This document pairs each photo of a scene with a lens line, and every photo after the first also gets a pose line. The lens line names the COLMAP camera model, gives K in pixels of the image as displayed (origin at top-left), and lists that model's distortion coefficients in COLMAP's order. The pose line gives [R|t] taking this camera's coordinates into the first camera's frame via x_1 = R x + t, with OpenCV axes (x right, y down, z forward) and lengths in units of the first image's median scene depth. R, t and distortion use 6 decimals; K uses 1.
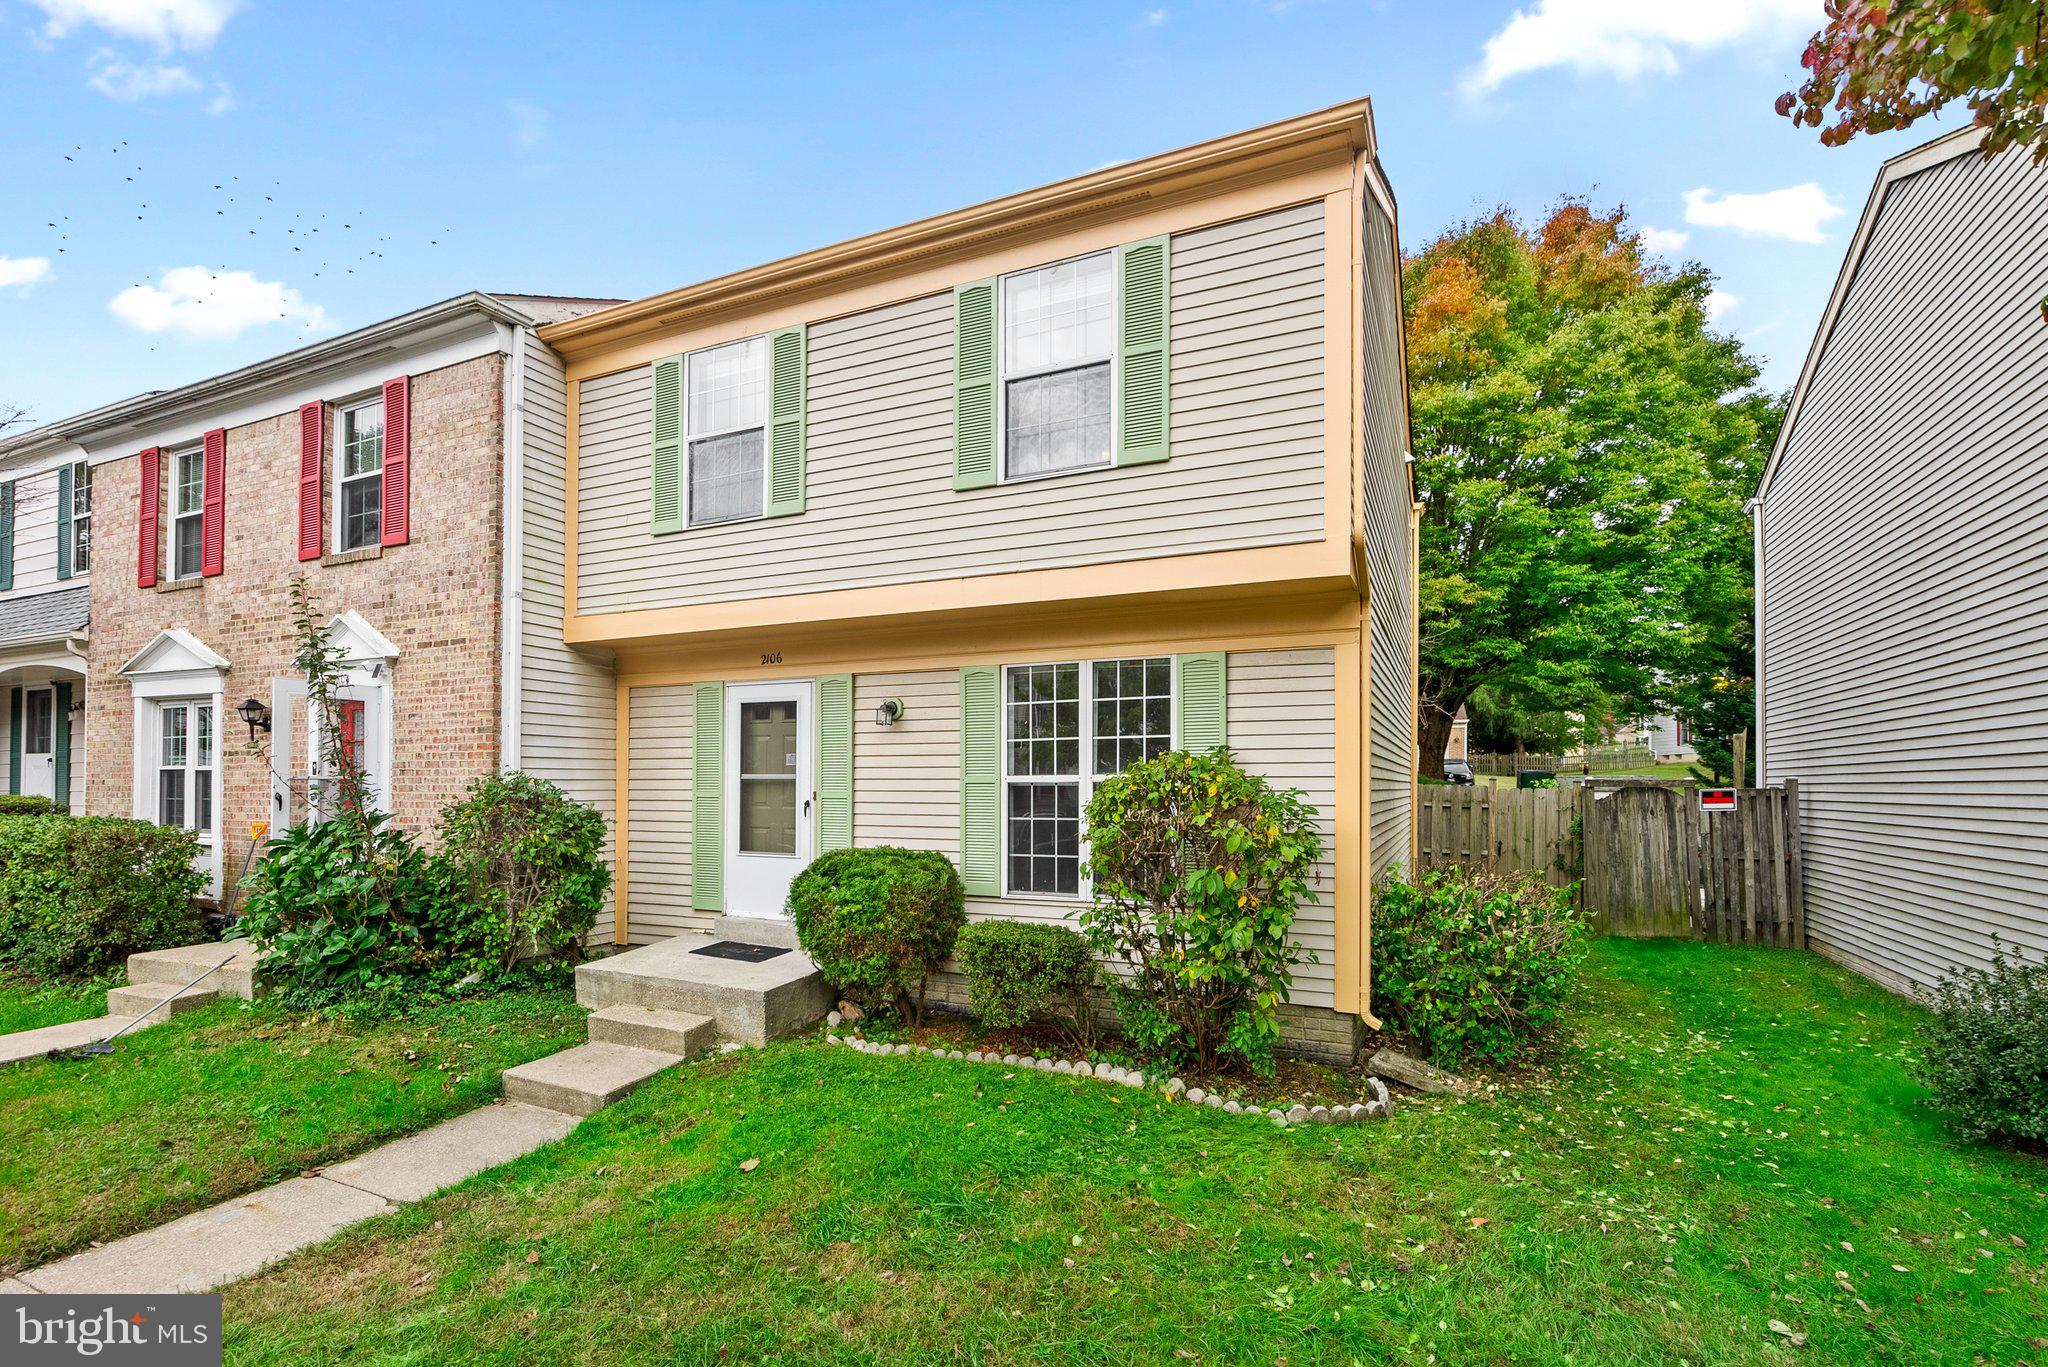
lens RADIAL K [[946.2, 0, 993.3], [0, 946.2, 748.8], [0, 0, 1]] dist [-0.006514, 0.003502]
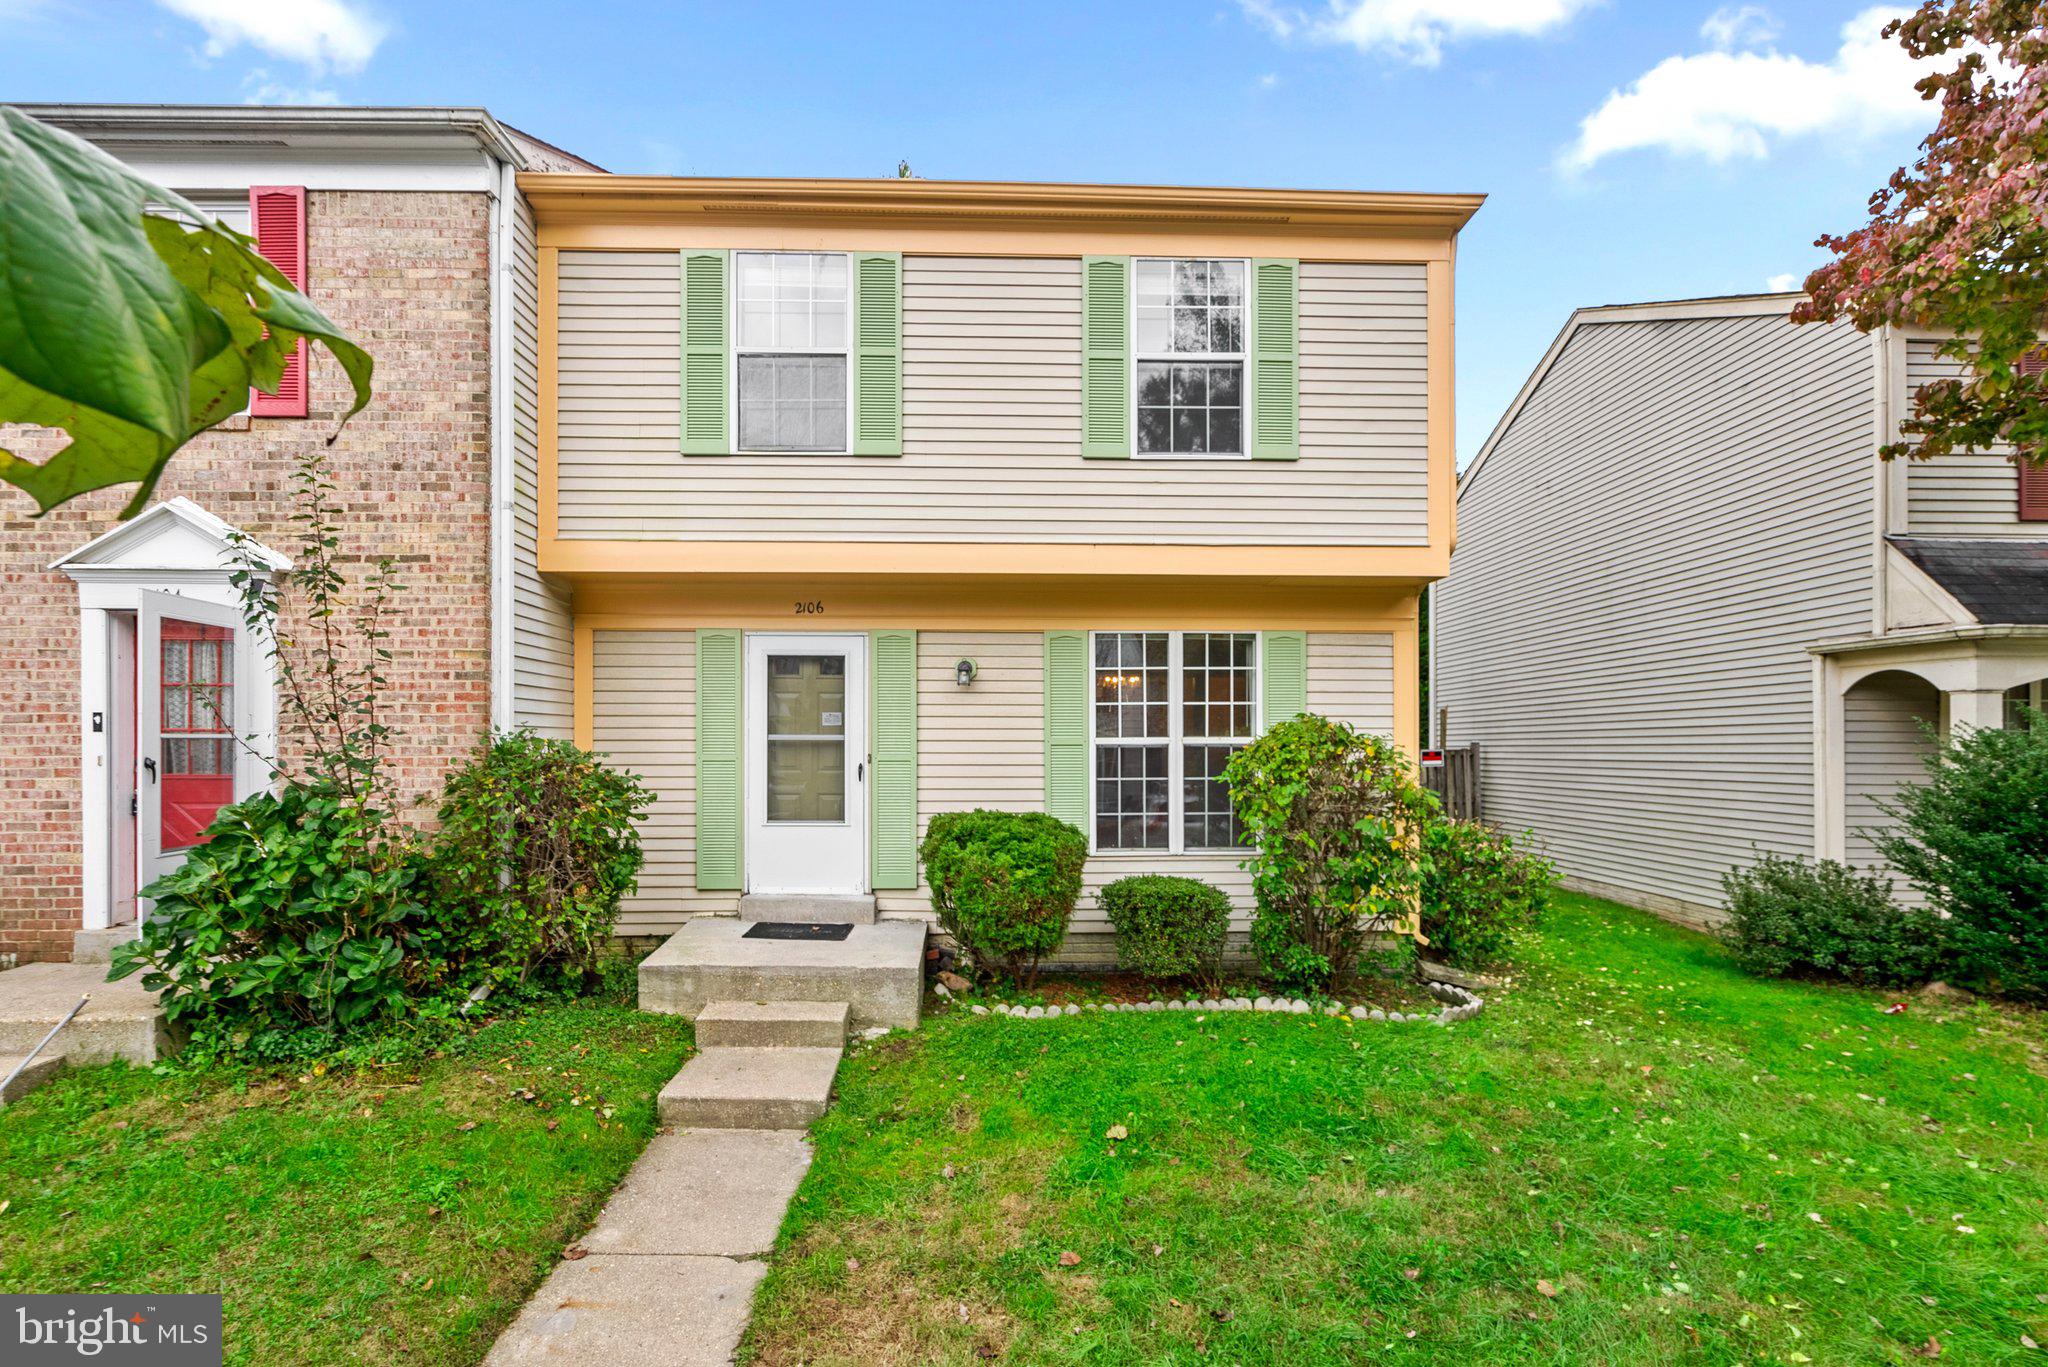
lens RADIAL K [[946.2, 0, 1026.8], [0, 946.2, 719.6], [0, 0, 1]] dist [-0.006514, 0.003502]
pose [[0.896038, 0.013231, 0.443779, -0.501349], [-0.017295, 0.999837, 0.005112, 0.004281], [-0.443640, -0.012256, 0.896122, 0.104600]]
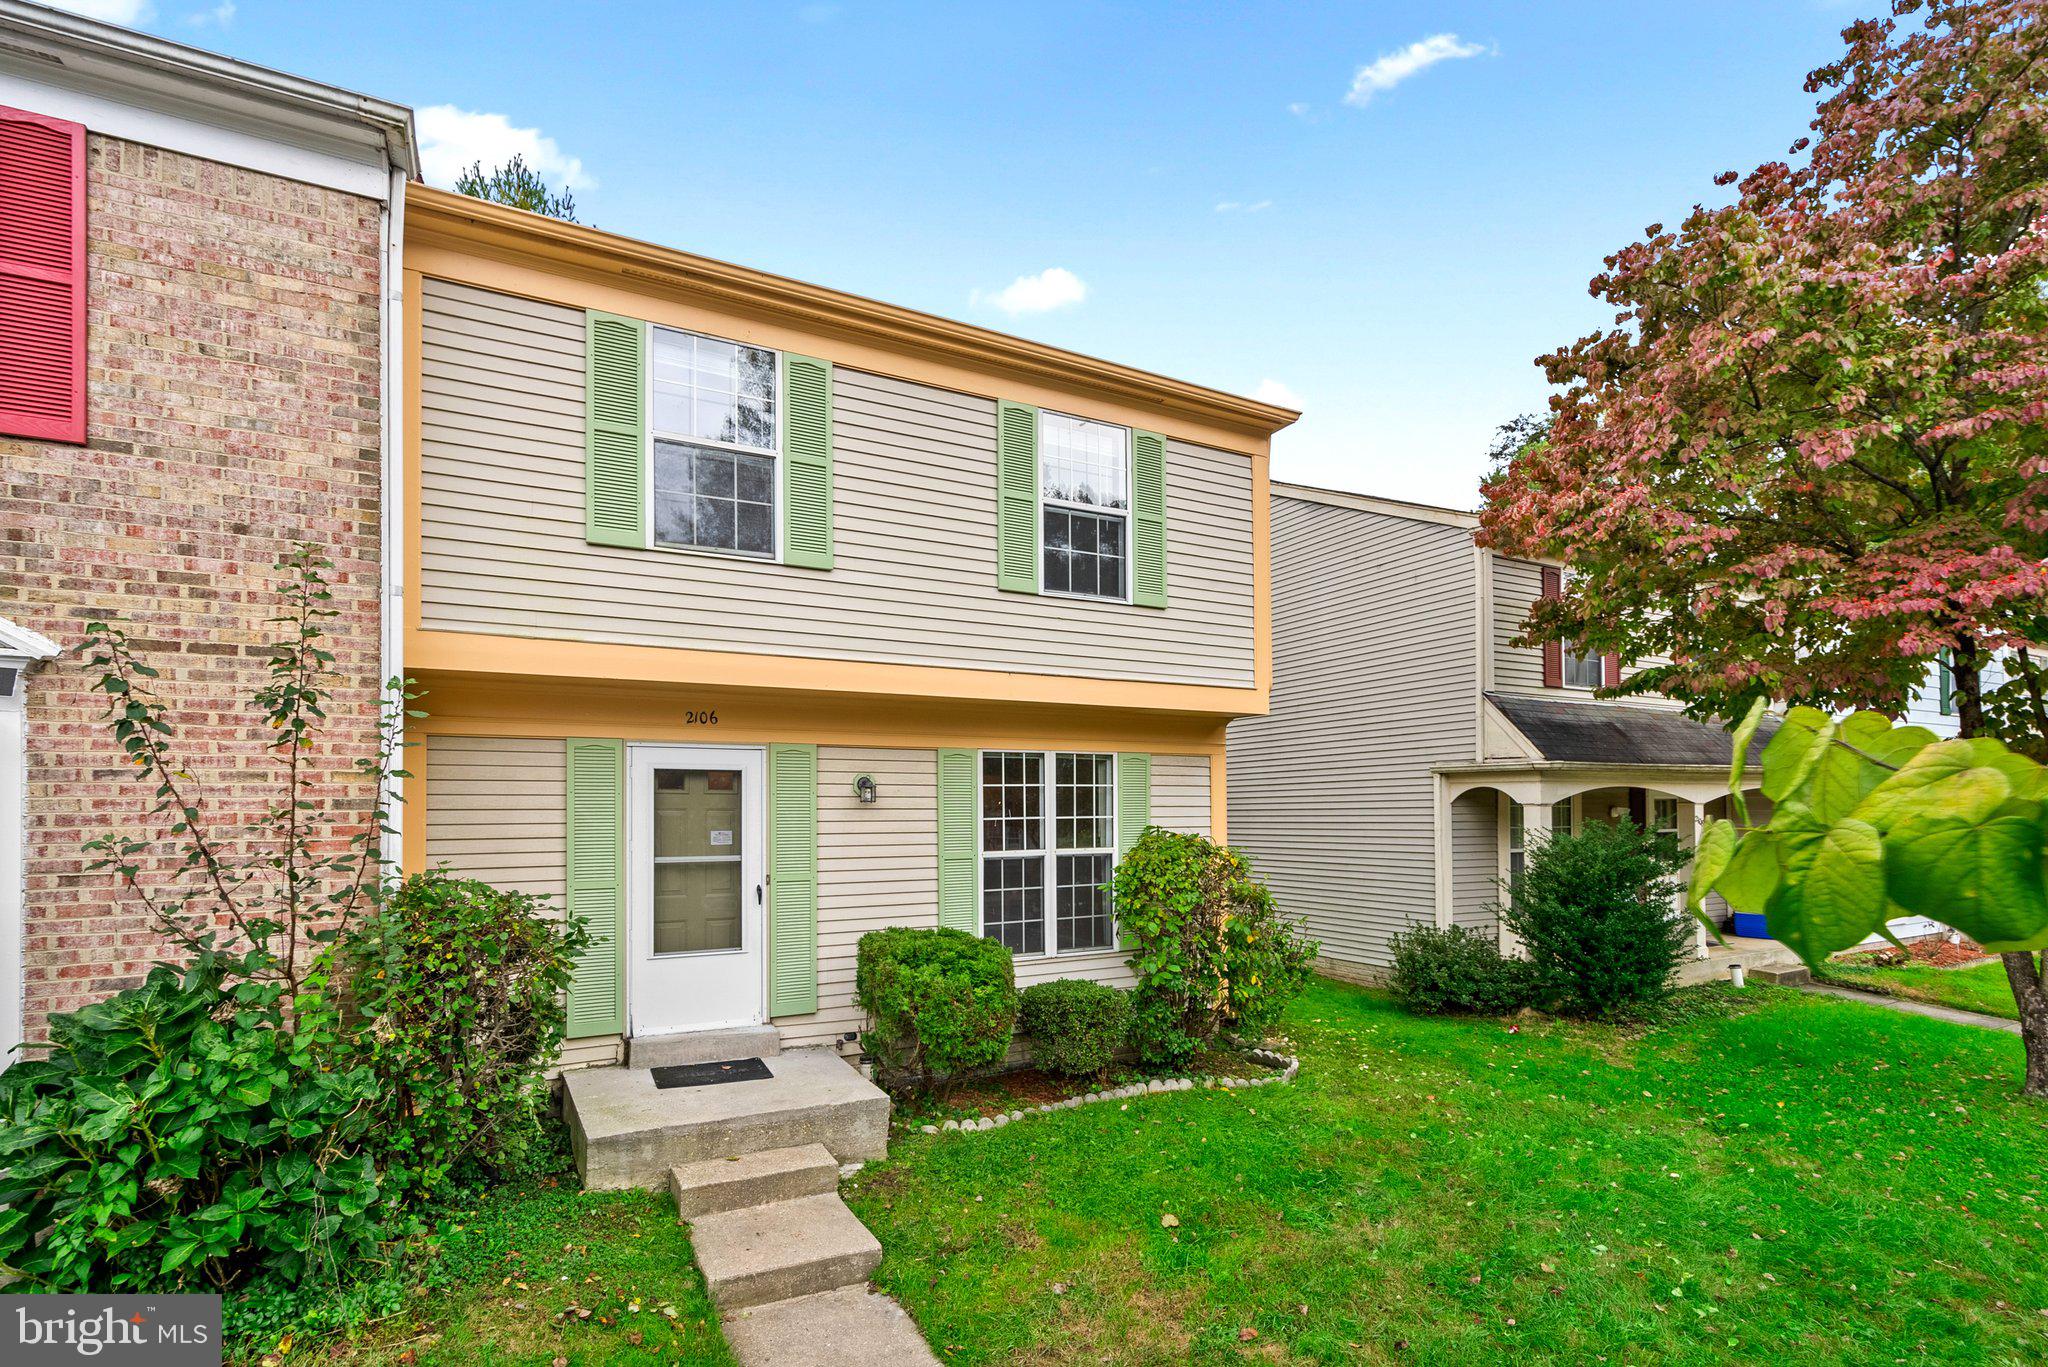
lens RADIAL K [[946.2, 0, 1054.0], [0, 946.2, 780.2], [0, 0, 1]] dist [-0.006514, 0.003502]
pose [[0.605549, 0.027228, 0.795342, -0.785518], [-0.021755, 0.999607, -0.017658, -0.035287], [-0.795511, -0.006610, 0.605903, 0.273394]]
